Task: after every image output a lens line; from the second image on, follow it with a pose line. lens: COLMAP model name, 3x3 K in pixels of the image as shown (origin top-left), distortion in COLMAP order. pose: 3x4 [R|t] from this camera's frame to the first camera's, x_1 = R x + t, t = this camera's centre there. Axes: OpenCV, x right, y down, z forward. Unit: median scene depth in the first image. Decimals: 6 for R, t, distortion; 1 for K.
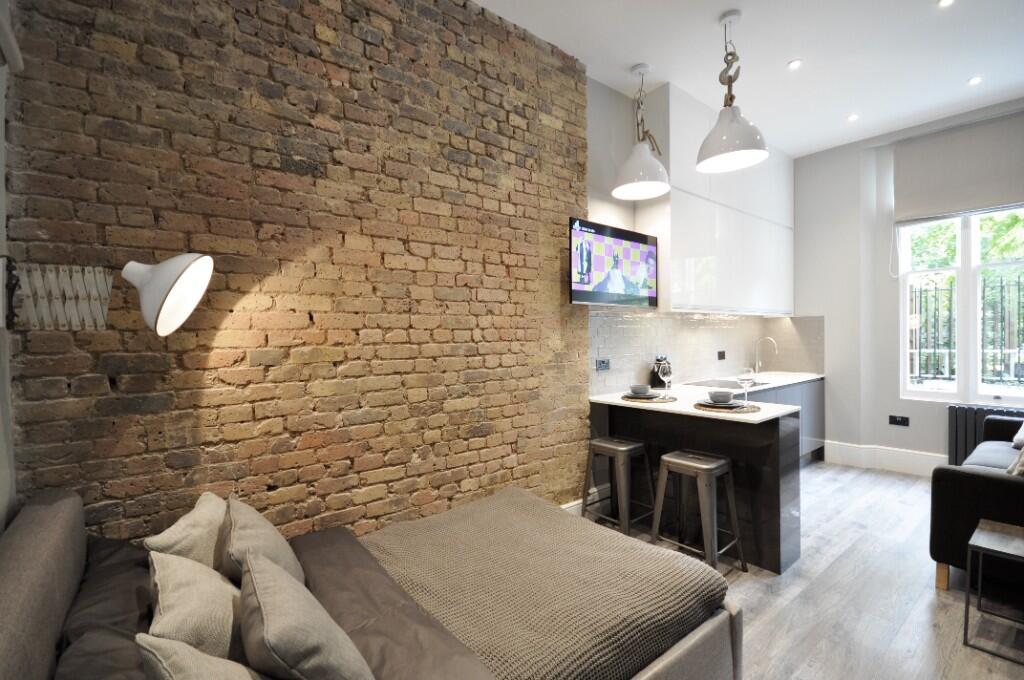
lens RADIAL K [[446.1, 0, 506.9], [0, 446.1, 342.4], [0, 0, 1]] dist [0.007954, -0.011702]
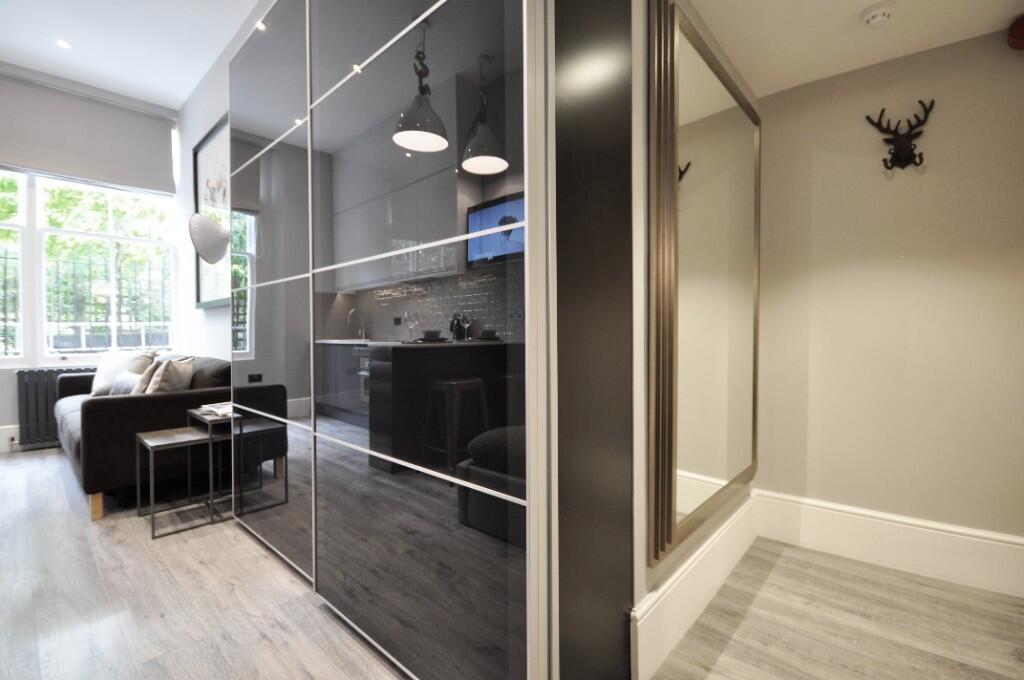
lens RADIAL K [[446.1, 0, 503.6], [0, 446.1, 340.9], [0, 0, 1]] dist [0.007954, -0.011702]
pose [[-0.170008, -0.000073, 0.985443, -0.128594], [0.019481, 0.999804, 0.003435, 0.122963], [-0.985250, 0.019782, -0.169974, 0.189240]]
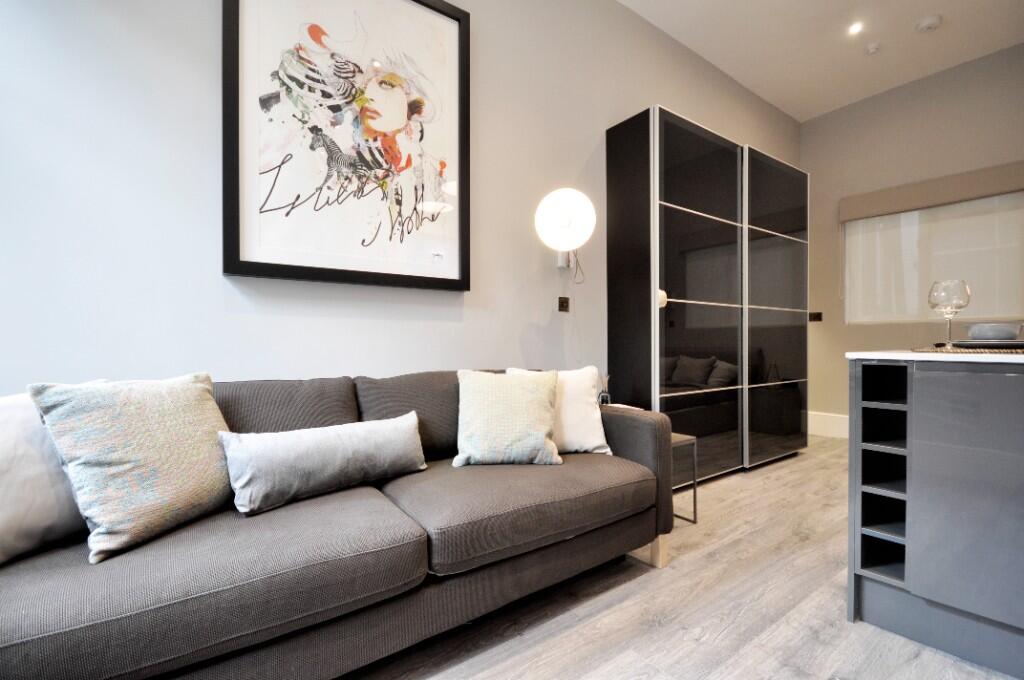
lens RADIAL K [[446.1, 0, 508.0], [0, 446.1, 343.3], [0, 0, 1]] dist [0.007954, -0.011702]
pose [[-0.998870, 0.017087, 0.044358, 0.916299], [0.017880, 0.999686, 0.017550, 0.100175], [-0.044044, 0.018323, -0.998862, 1.366447]]
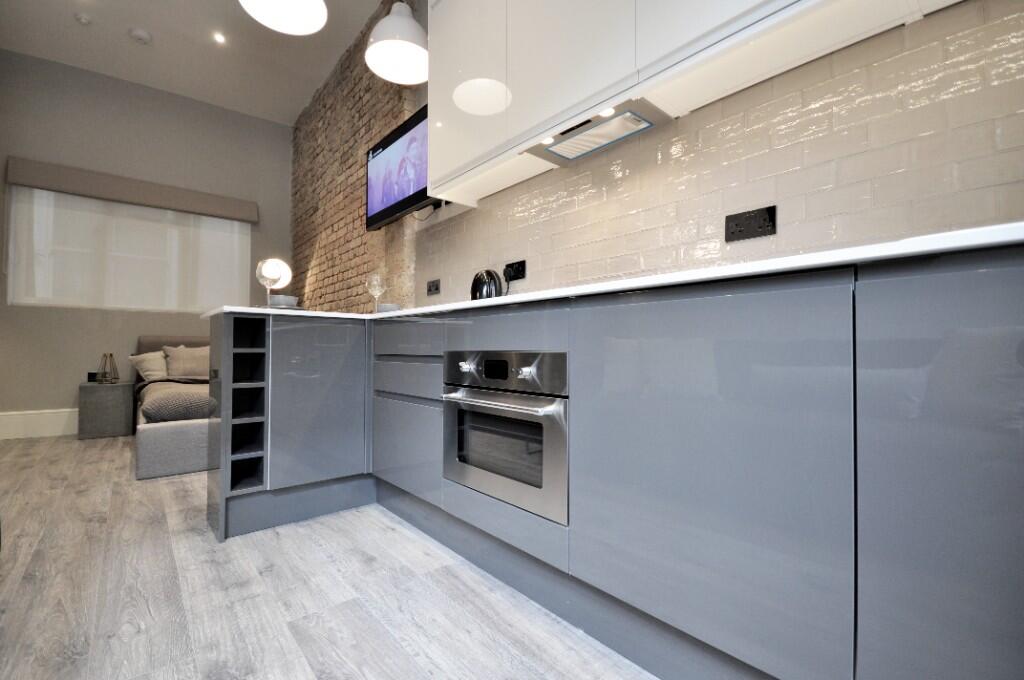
lens RADIAL K [[446.1, 0, 506.1], [0, 446.1, 344.7], [0, 0, 1]] dist [0.007954, -0.011702]
pose [[0.035741, -0.000249, -0.999361, 1.136886], [-0.018519, 0.999828, -0.000911, 0.167118], [0.999189, 0.018540, 0.035730, 1.198958]]
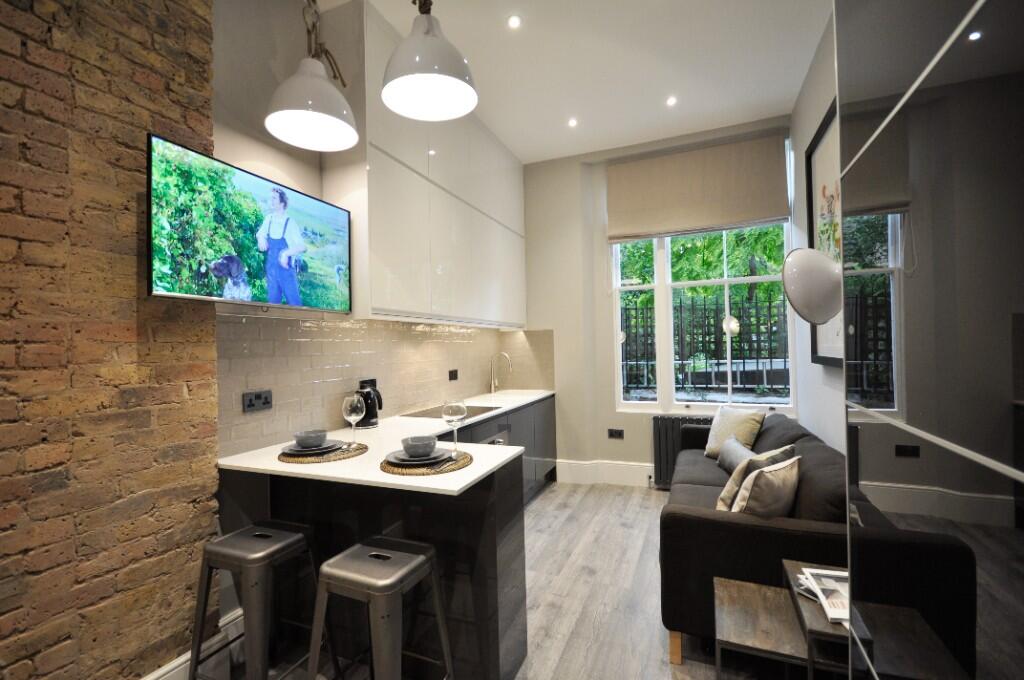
lens RADIAL K [[446.1, 0, 508.0], [0, 446.1, 344.7], [0, 0, 1]] dist [0.007954, -0.011702]
pose [[0.874473, -0.003161, 0.485065, 0.240684], [0.017246, 0.999549, -0.024576, -0.007506], [-0.484768, 0.029856, 0.874133, 0.312878]]
